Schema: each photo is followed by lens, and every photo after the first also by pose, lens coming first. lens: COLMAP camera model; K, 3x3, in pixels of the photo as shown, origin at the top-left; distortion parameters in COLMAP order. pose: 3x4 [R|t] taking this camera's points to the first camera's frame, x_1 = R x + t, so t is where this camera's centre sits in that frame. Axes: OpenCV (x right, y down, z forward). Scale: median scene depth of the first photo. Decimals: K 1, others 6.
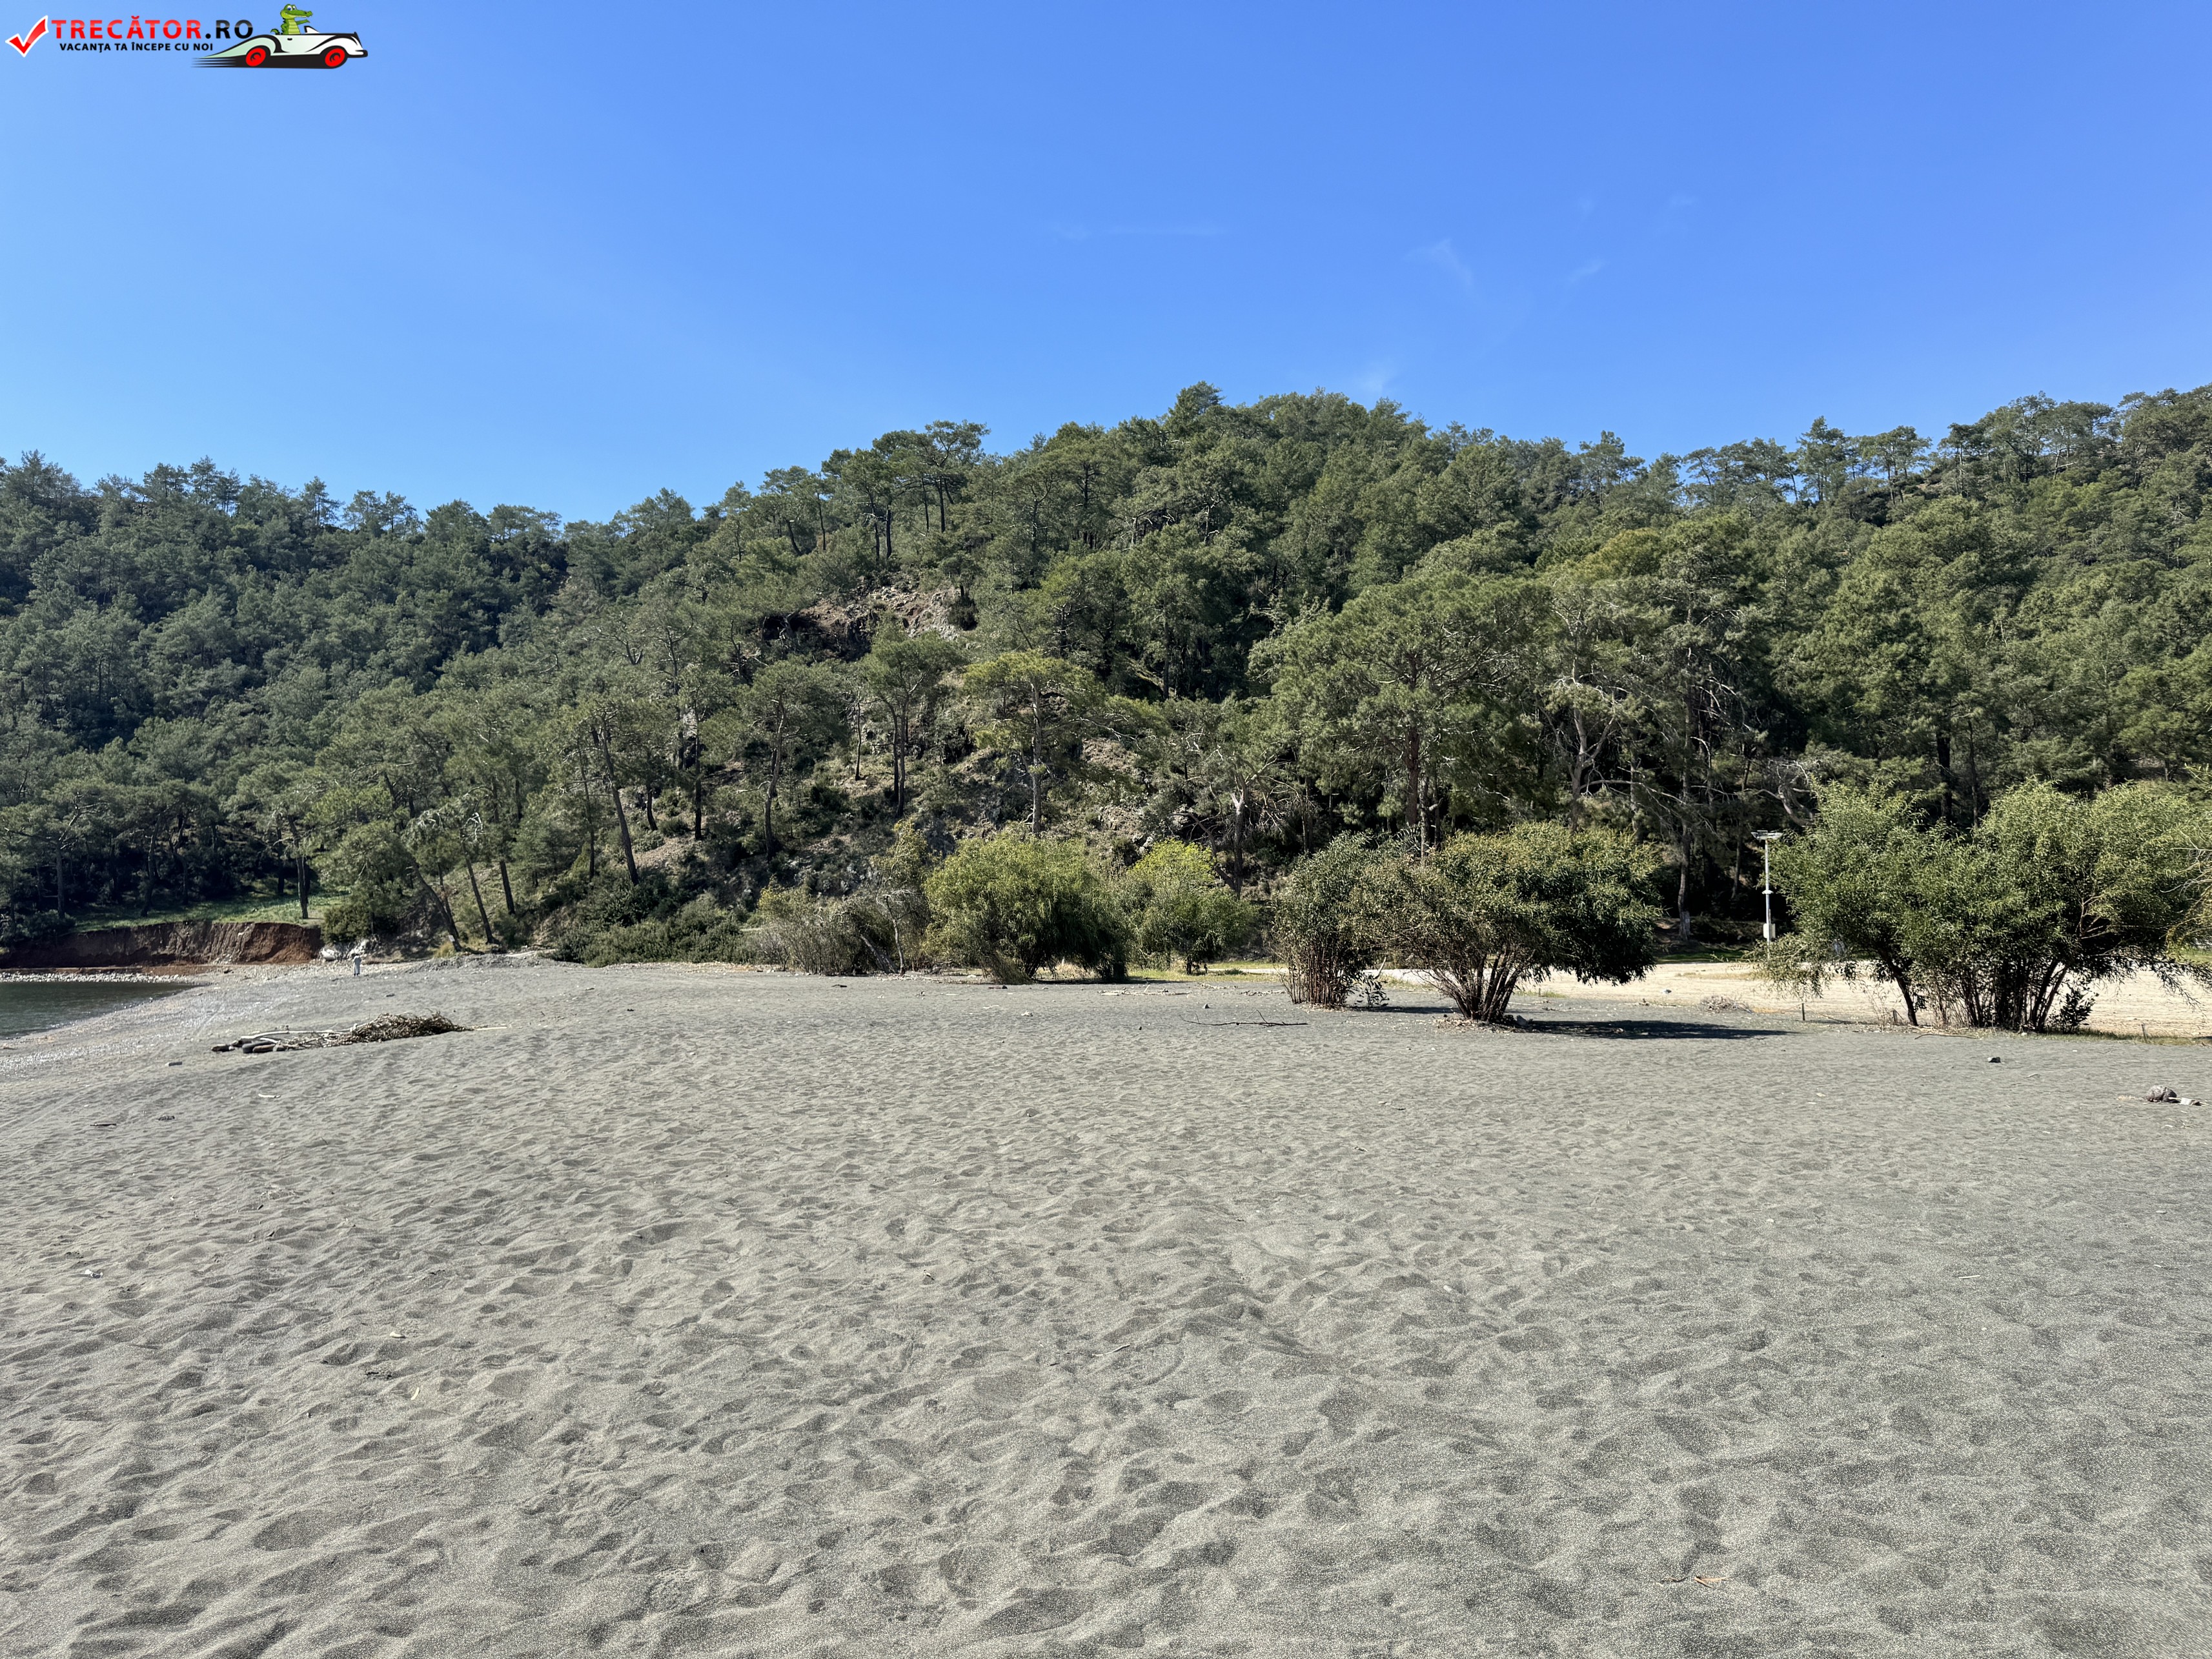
lens RADIAL K [[1562.8, 0, 1131.7], [0, 1562.8, 834.0], [0, 0, 1]] dist [-0.002890, -0.007744]
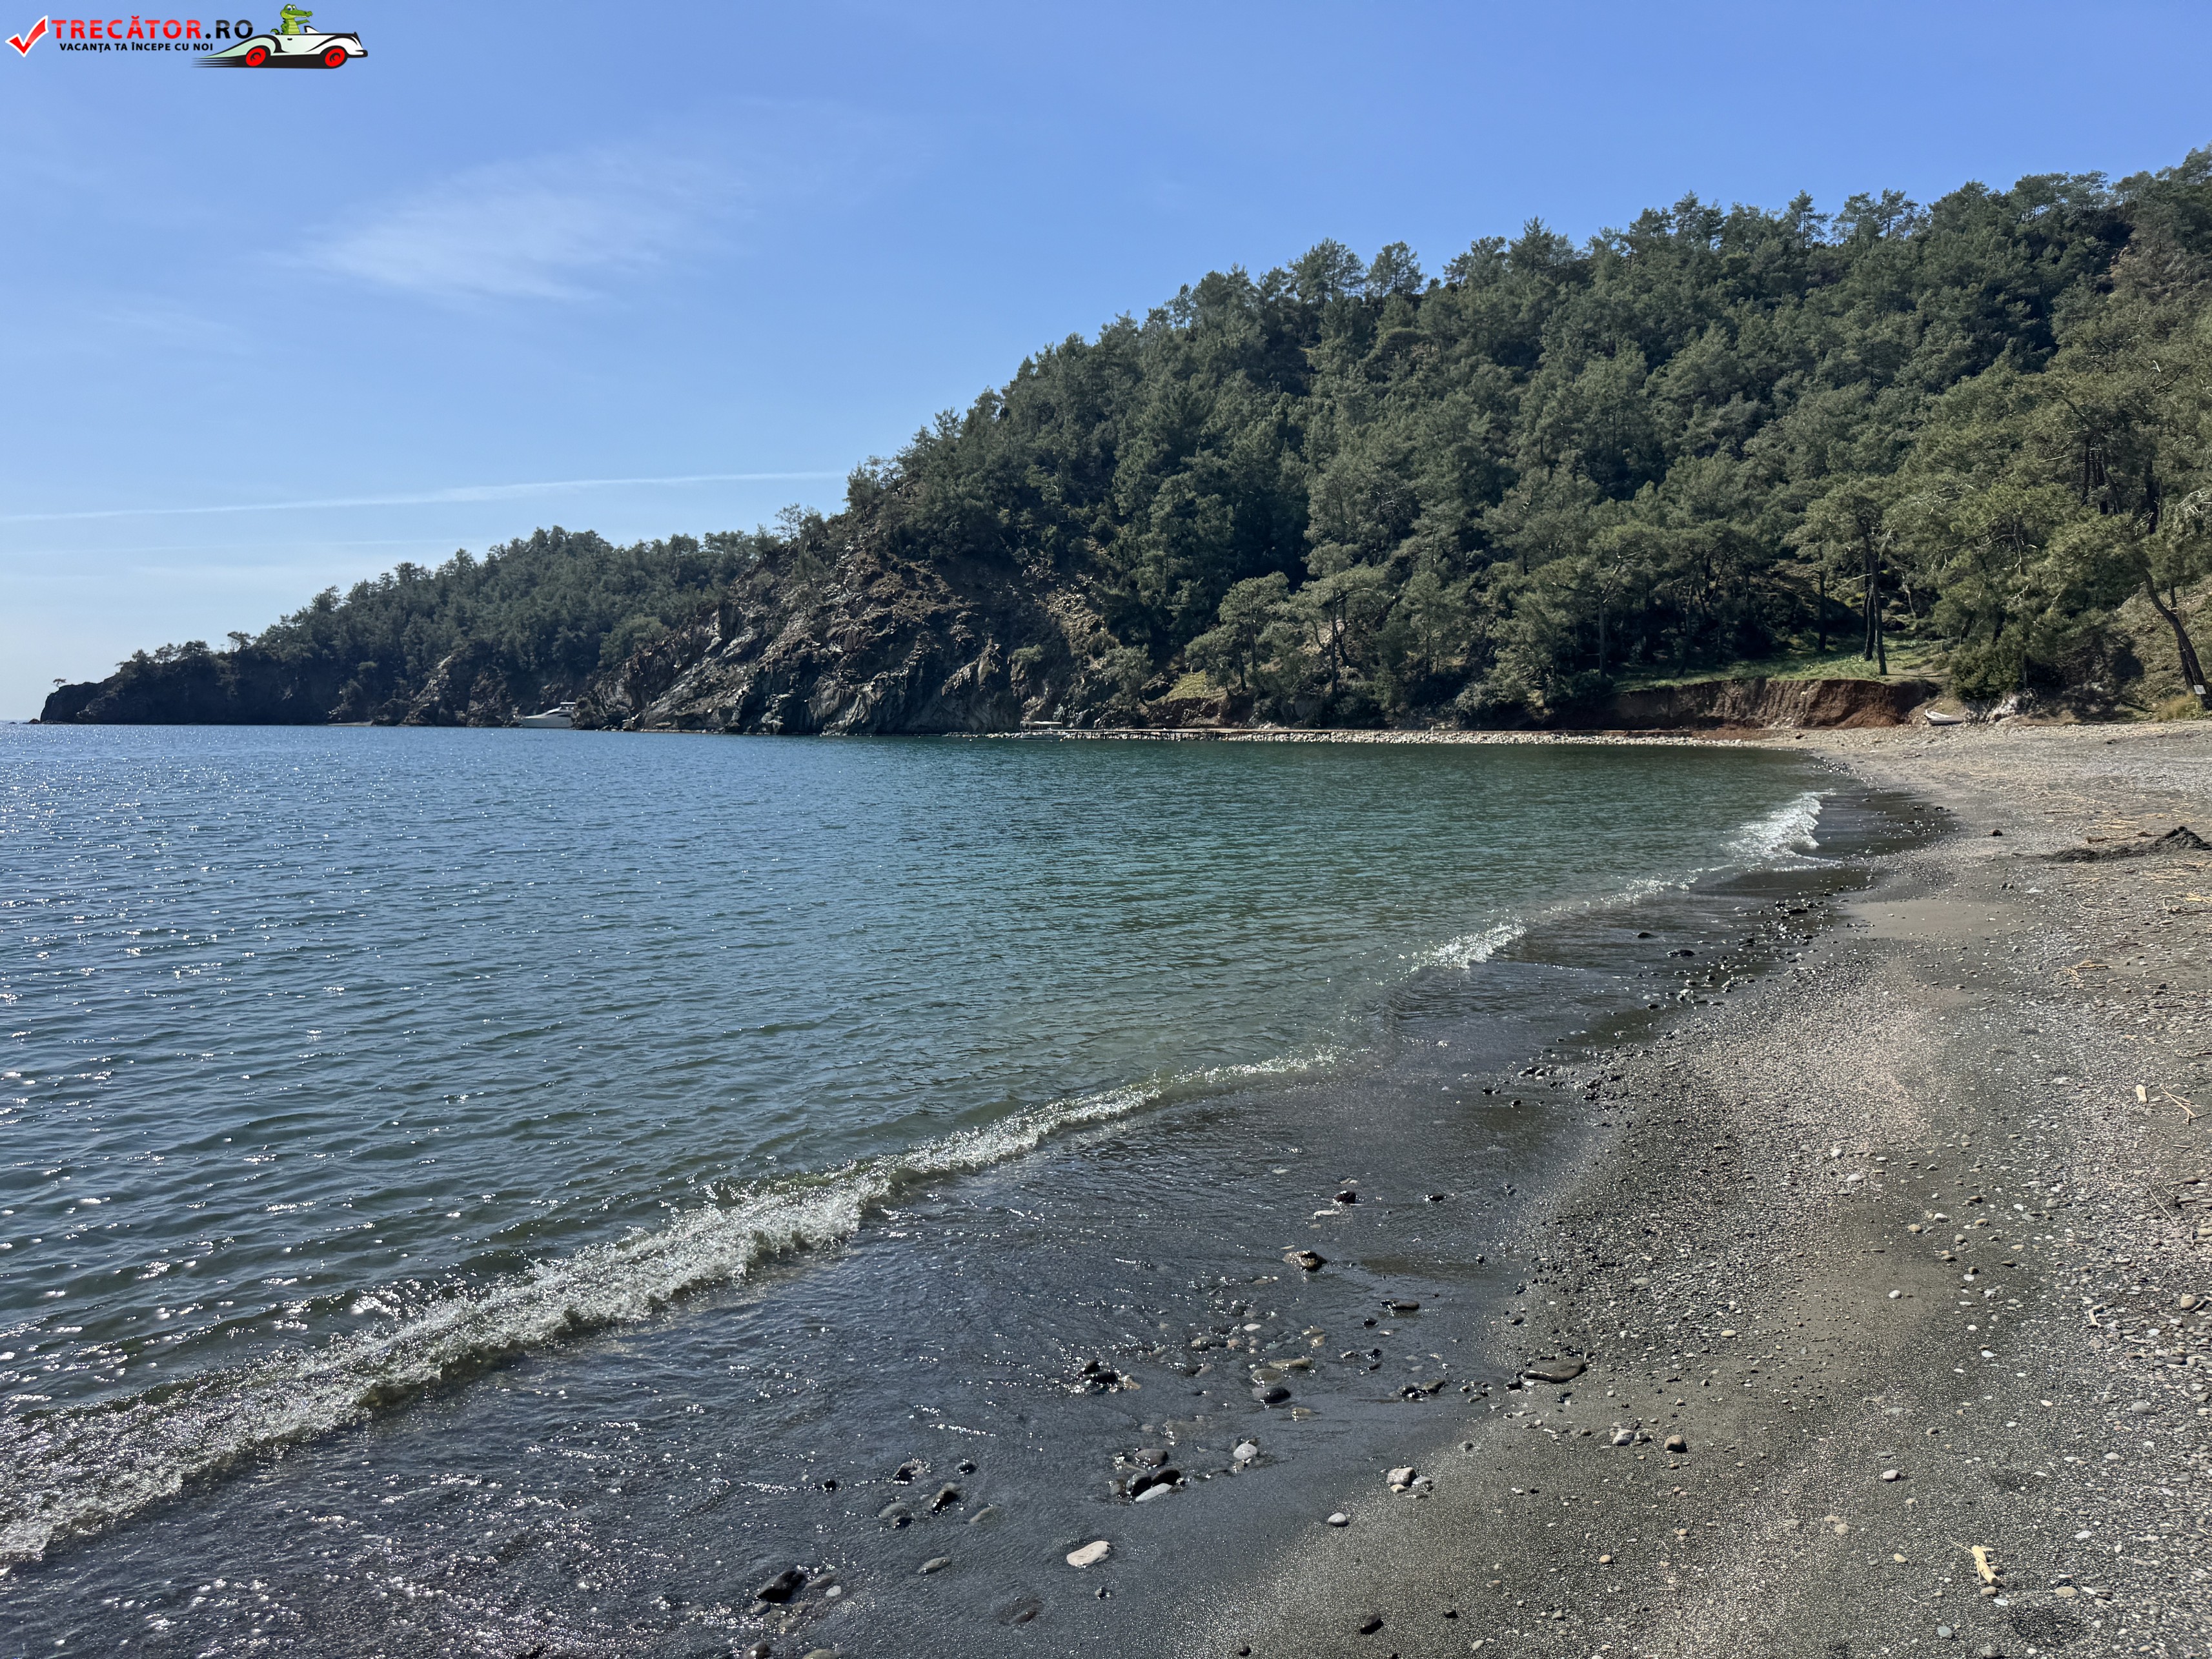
lens RADIAL K [[1535.6, 0, 1100.5], [0, 1535.6, 839.4], [0, 0, 1]] dist [0.166810, -0.337064]
pose [[0.660180, 0.072157, -0.747633, -0.160242], [0.033895, 0.991499, 0.125623, 0.020135], [0.750342, -0.108275, 0.652122, 0.135690]]
